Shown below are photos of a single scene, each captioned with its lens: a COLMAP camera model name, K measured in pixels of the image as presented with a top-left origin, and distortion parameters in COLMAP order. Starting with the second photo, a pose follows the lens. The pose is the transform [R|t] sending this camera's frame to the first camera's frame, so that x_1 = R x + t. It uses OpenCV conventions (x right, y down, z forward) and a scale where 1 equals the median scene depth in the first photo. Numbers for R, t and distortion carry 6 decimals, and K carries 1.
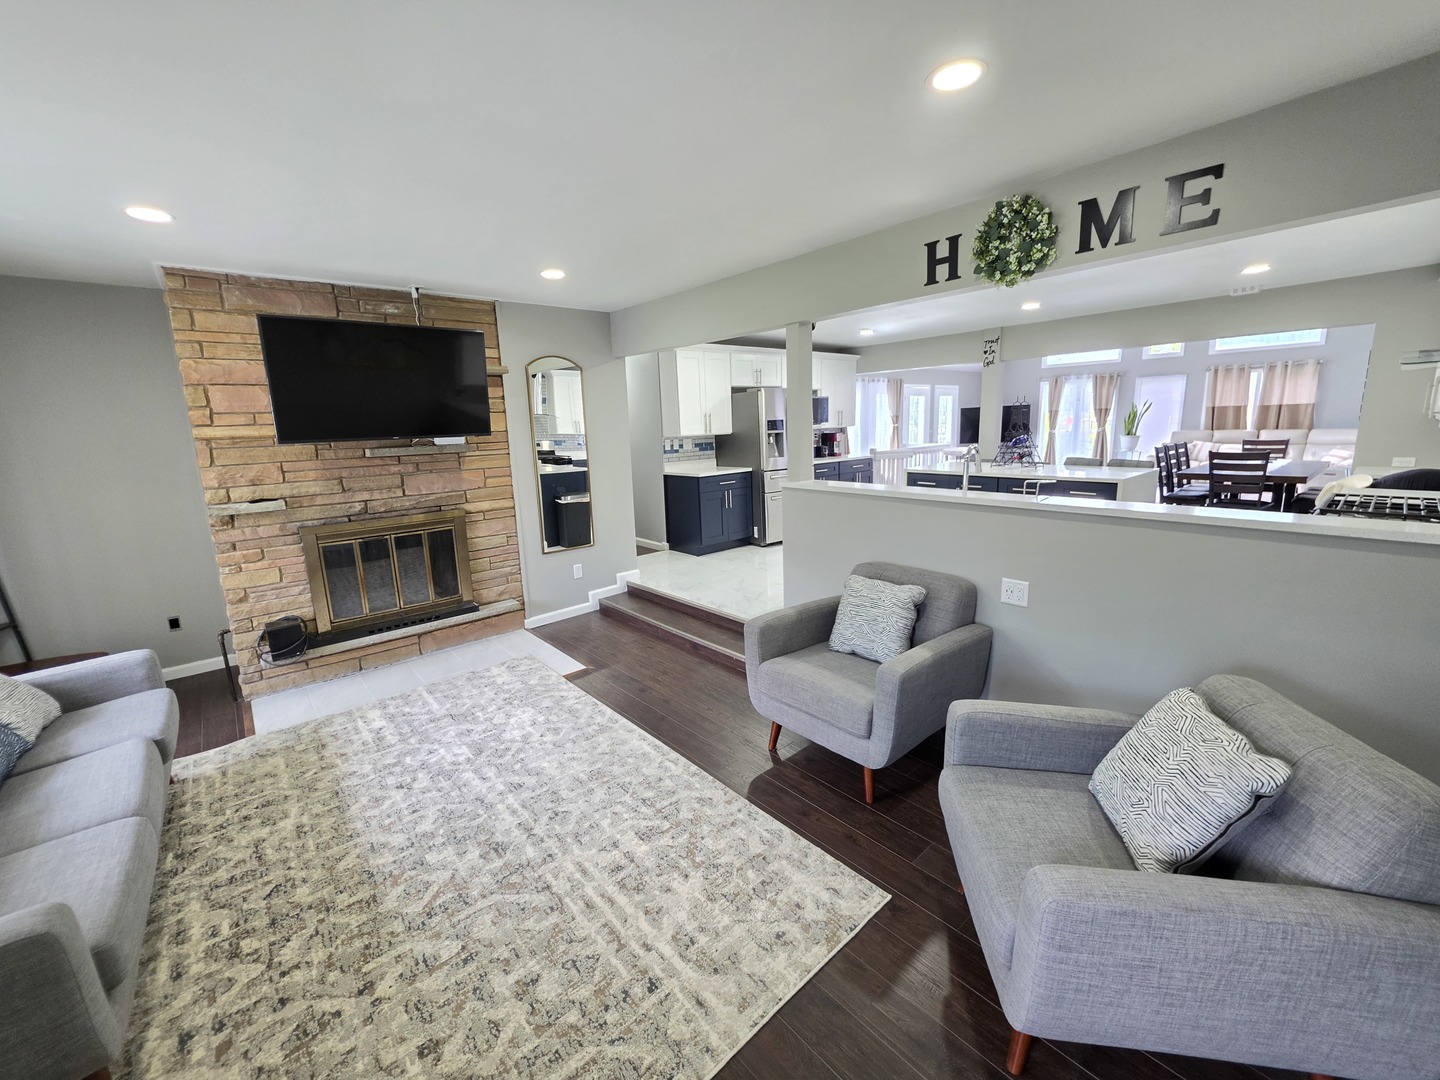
lens RADIAL K [[577.9, 0, 713.6], [0, 577.9, 533.4], [0, 0, 1]] dist [-0.003611, -0.000199]
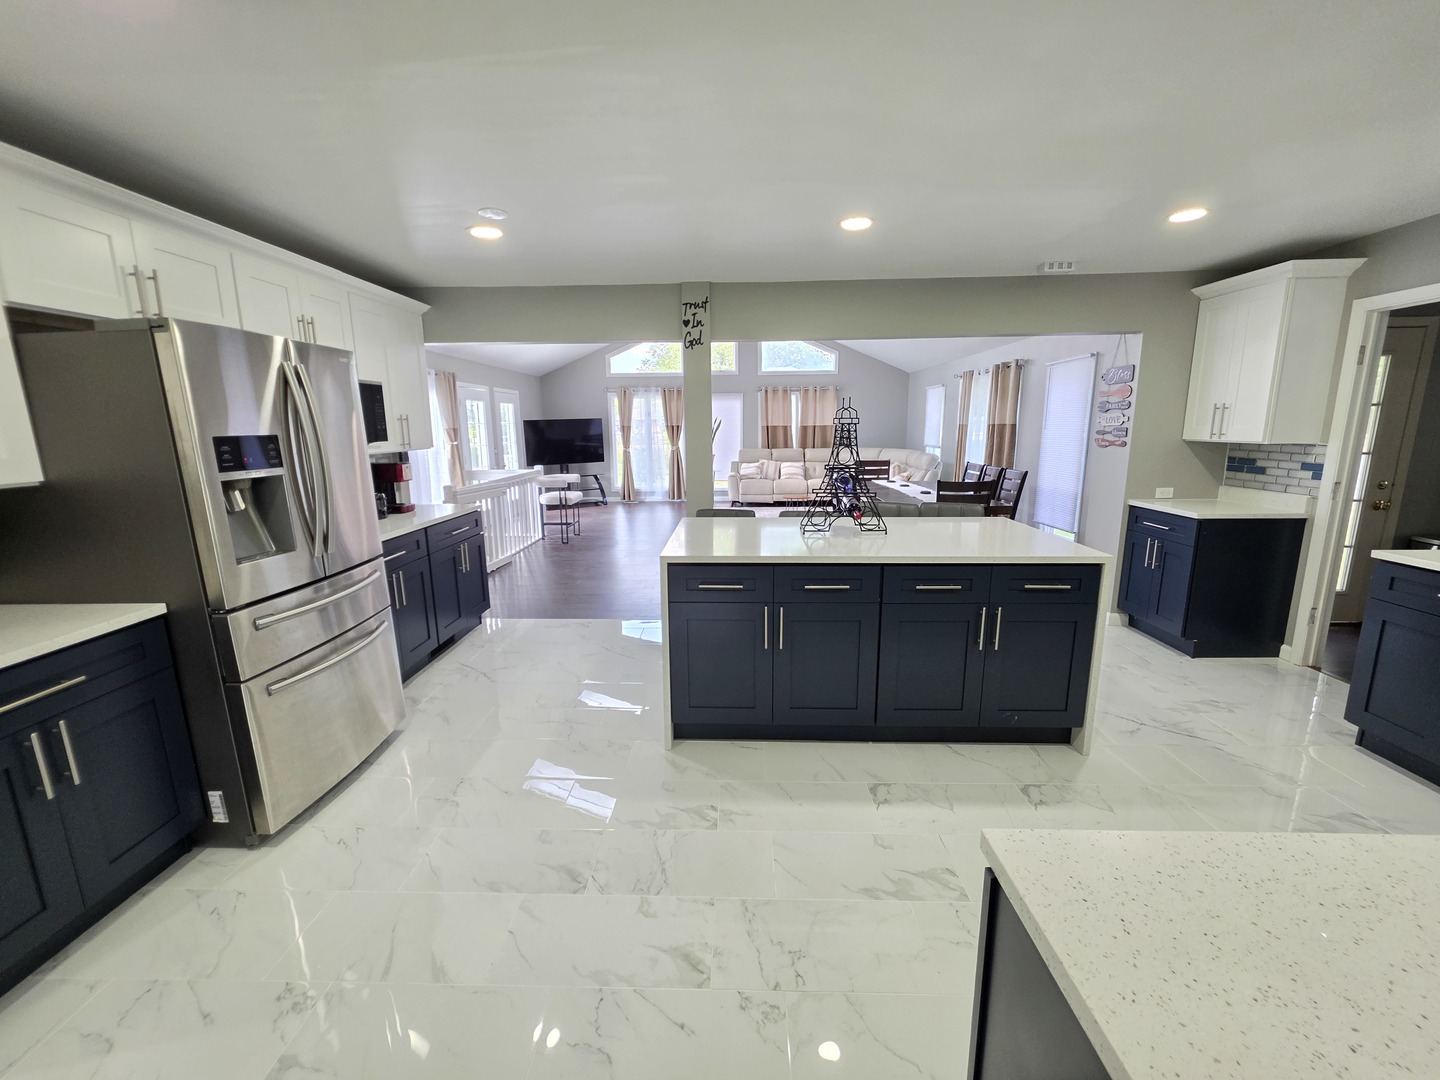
lens RADIAL K [[577.9, 0, 713.6], [0, 577.9, 533.4], [0, 0, 1]] dist [-0.003611, -0.000199]
pose [[0.678097, -0.110883, 0.726560, 0.071173], [0.128113, 0.991252, 0.031711, -0.184694], [-0.723721, 0.071578, 0.686371, 0.922233]]
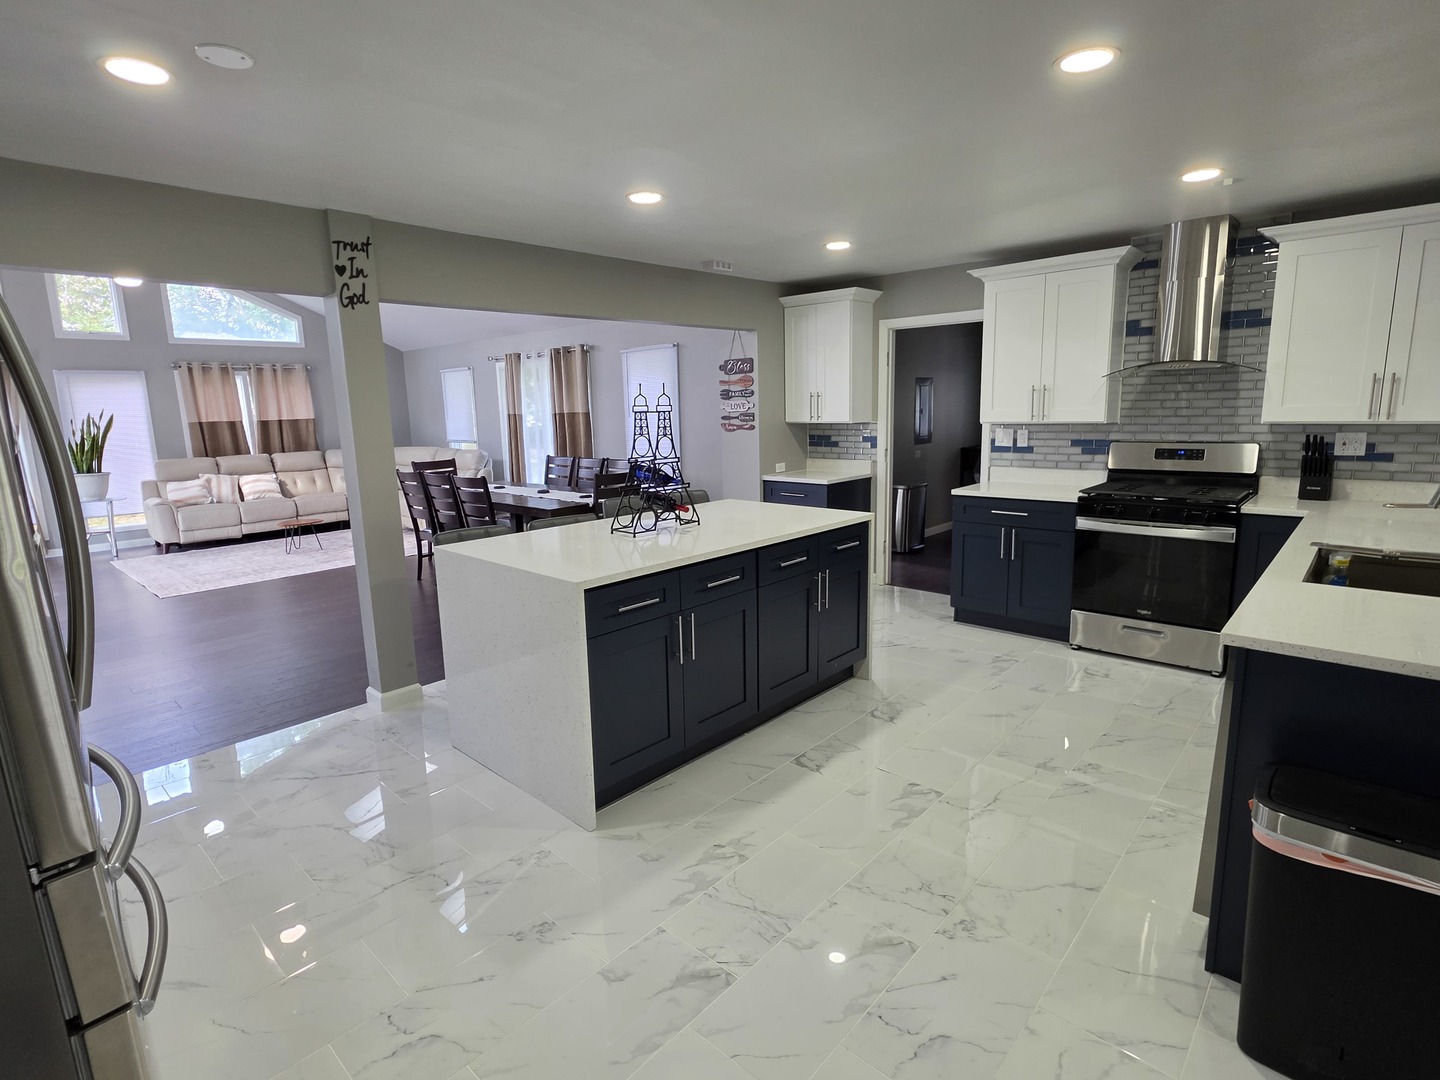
lens RADIAL K [[725.4, 0, 715.1], [0, 725.4, 532.2], [0, 0, 1]] dist [0.000152, -0.000483]
pose [[-0.114765, -0.137422, 0.983842, -0.108015], [0.216464, 0.963127, 0.159779, -0.254727], [-0.969522, 0.231304, -0.080786, 1.285236]]
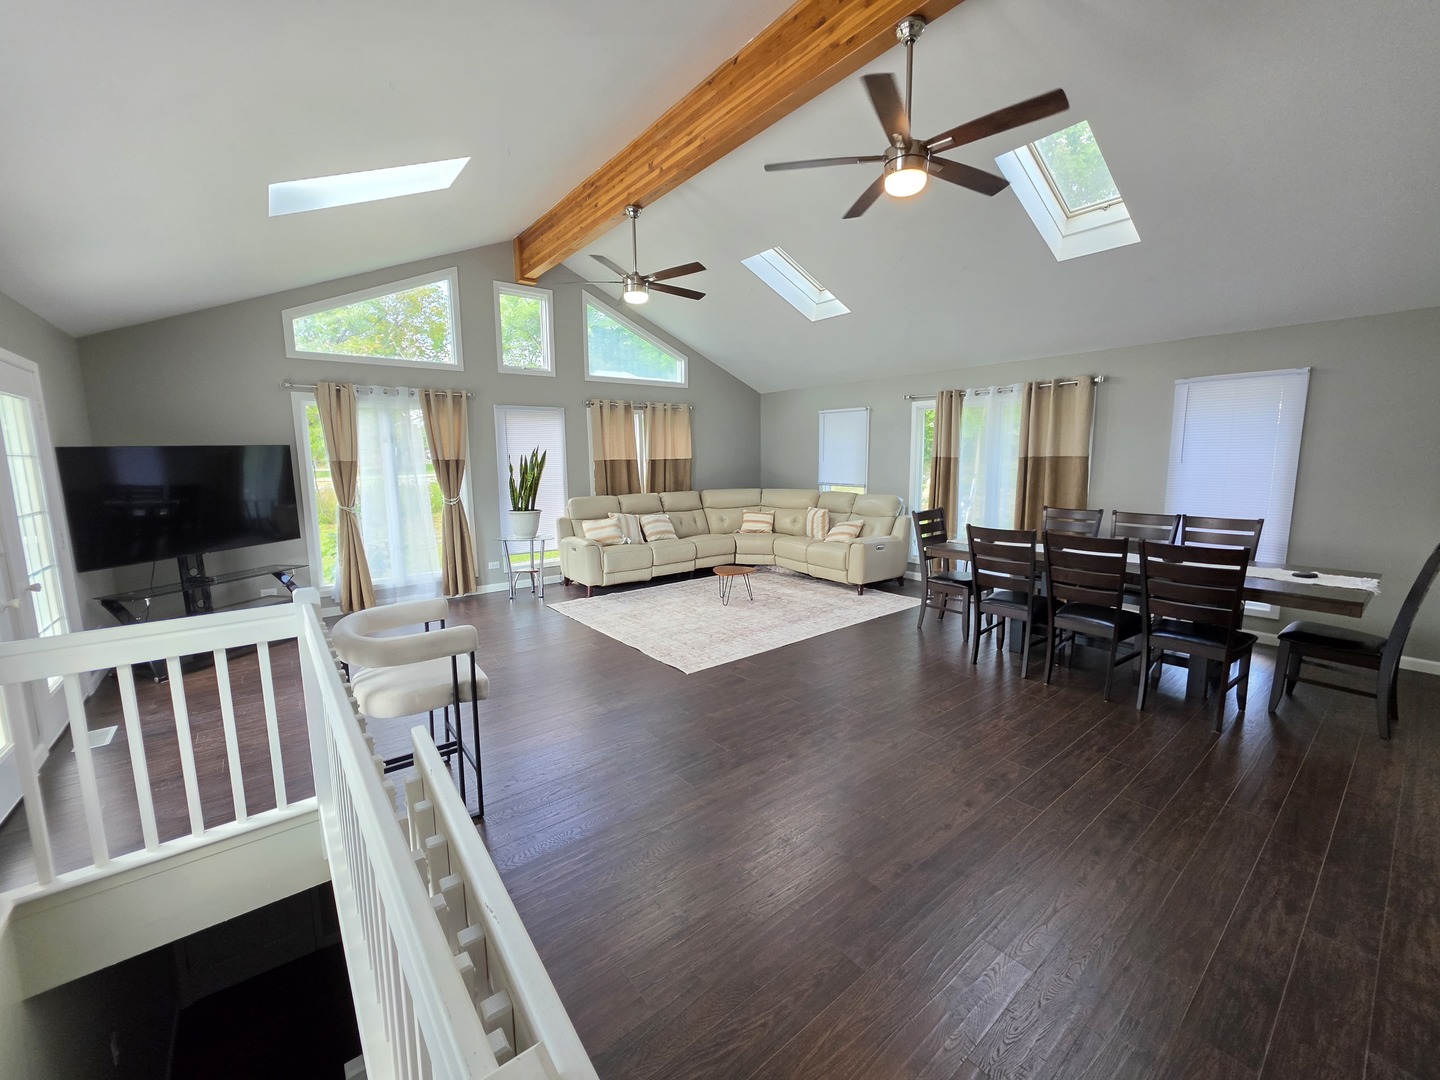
lens RADIAL K [[577.9, 0, 713.6], [0, 577.9, 533.4], [0, 0, 1]] dist [-0.003611, -0.000199]
pose [[0.035800, -0.104873, 0.993841, 0.507772], [0.196940, 0.975717, 0.095866, -0.438896], [-0.979762, 0.192295, 0.055584, 2.120981]]
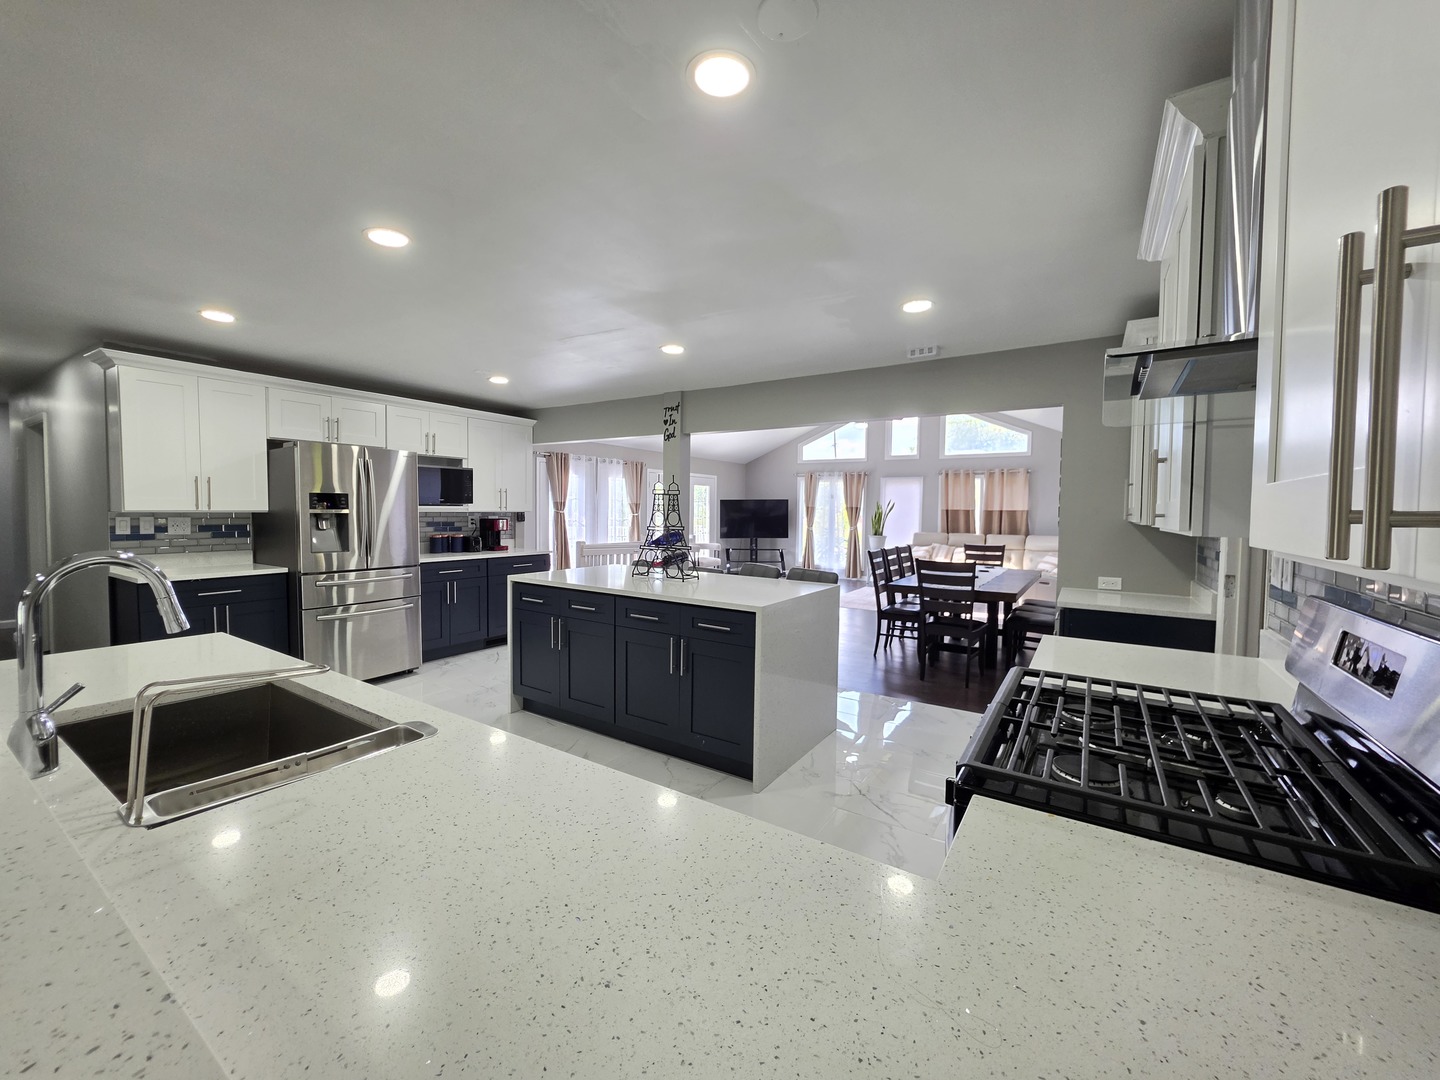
lens RADIAL K [[577.9, 0, 713.6], [0, 577.9, 533.4], [0, 0, 1]] dist [-0.003611, -0.000199]
pose [[0.958999, 0.034794, 0.281265, 0.496474], [0.008345, 0.988538, -0.150741, -0.080656], [-0.283286, 0.146907, 0.947717, 0.429487]]
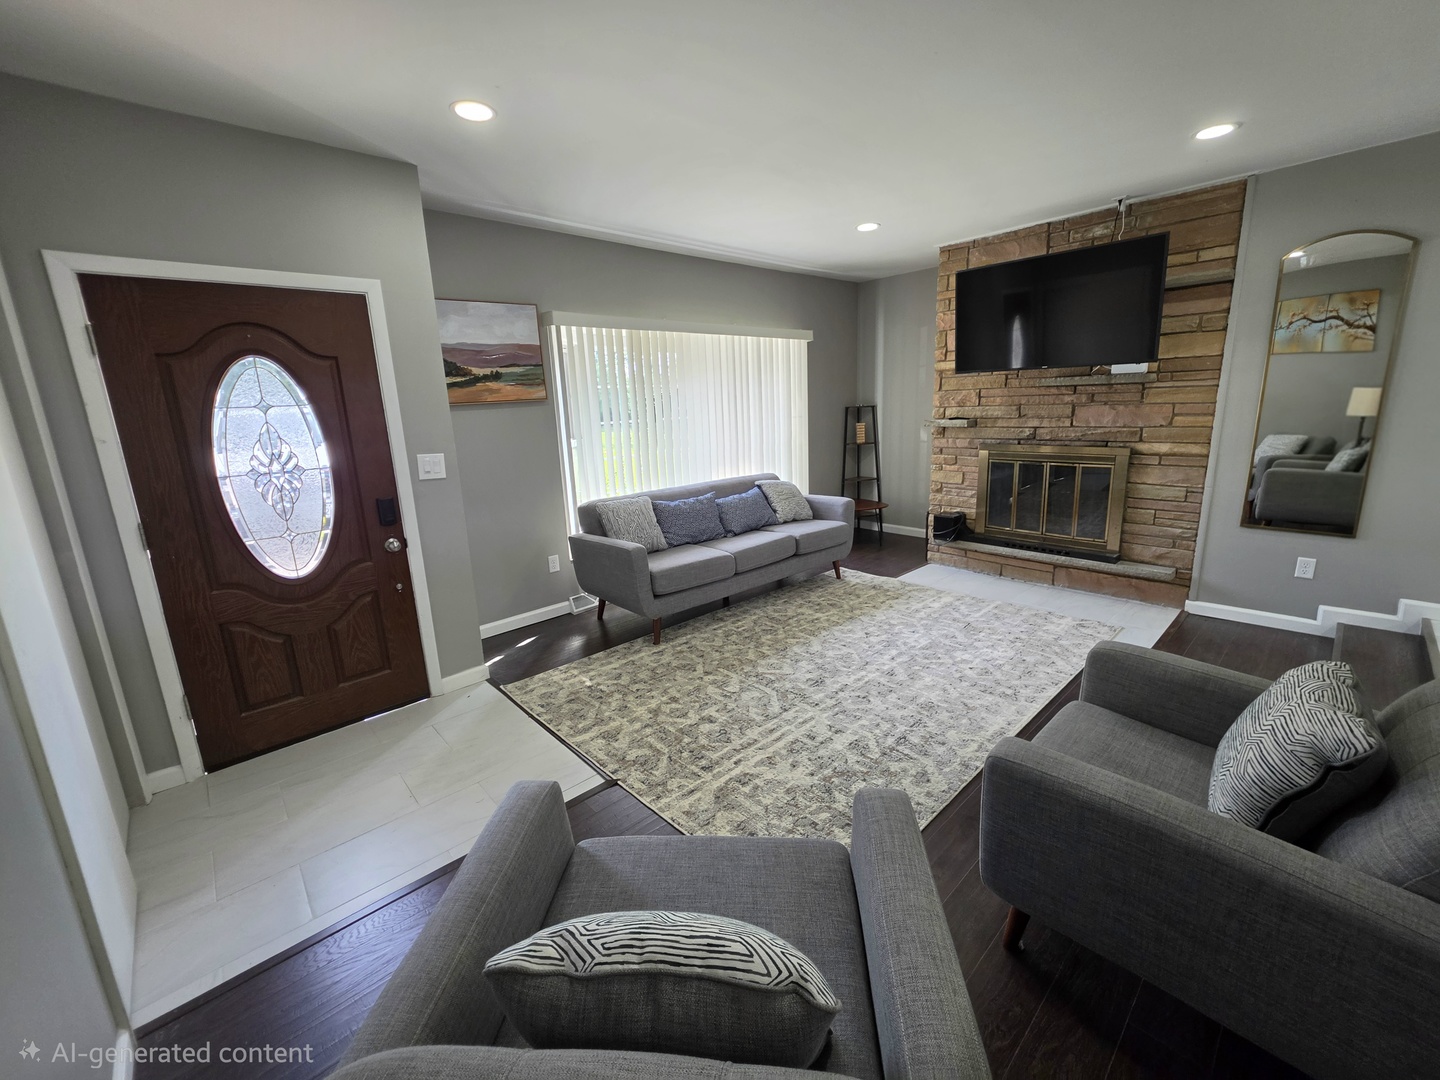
lens RADIAL K [[582.2, 0, 729.4], [0, 582.2, 529.5], [0, 0, 1]] dist [0.001060, 0.000141]
pose [[0.051224, 0.249267, -0.967079, 0.435944], [-0.150761, 0.959183, 0.239247, -0.044026], [0.987242, 0.133543, 0.086713, 0.335705]]
